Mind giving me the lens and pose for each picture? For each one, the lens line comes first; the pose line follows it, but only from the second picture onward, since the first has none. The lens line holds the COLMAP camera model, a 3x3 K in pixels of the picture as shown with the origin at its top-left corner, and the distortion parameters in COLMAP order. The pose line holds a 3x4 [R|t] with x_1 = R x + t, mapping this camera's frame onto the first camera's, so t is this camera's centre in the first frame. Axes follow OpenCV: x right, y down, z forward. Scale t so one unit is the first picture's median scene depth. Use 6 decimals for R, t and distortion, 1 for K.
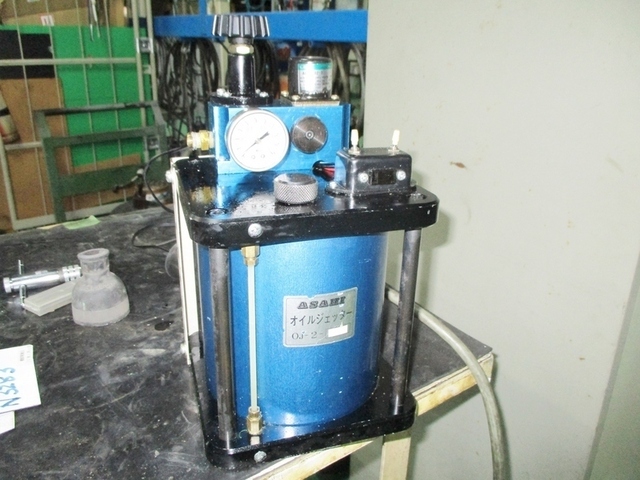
lens RADIAL K [[574.8, 0, 322.8], [0, 574.8, 237.1], [0, 0, 1]] dist [-0.042843, 0.001815]
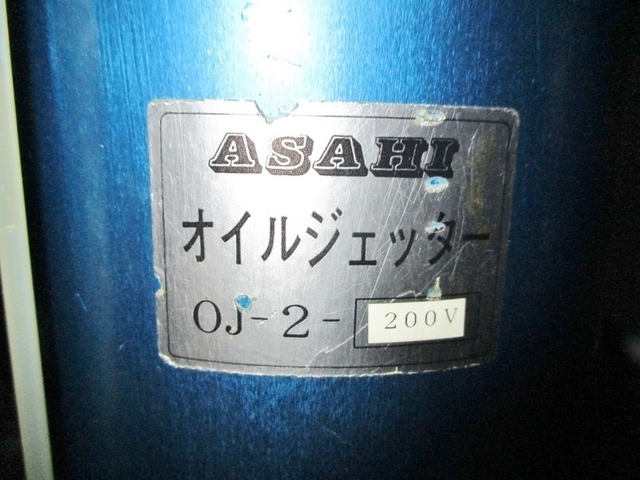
lens RADIAL K [[574.8, 0, 321.5], [0, 574.8, 240.1], [0, 0, 1]] dist [-0.042843, 0.001815]
pose [[0.966942, 0.046235, -0.250771, 0.045283], [-0.082720, 0.987116, -0.136963, 0.170986], [0.241207, 0.153180, 0.958308, 0.806542]]
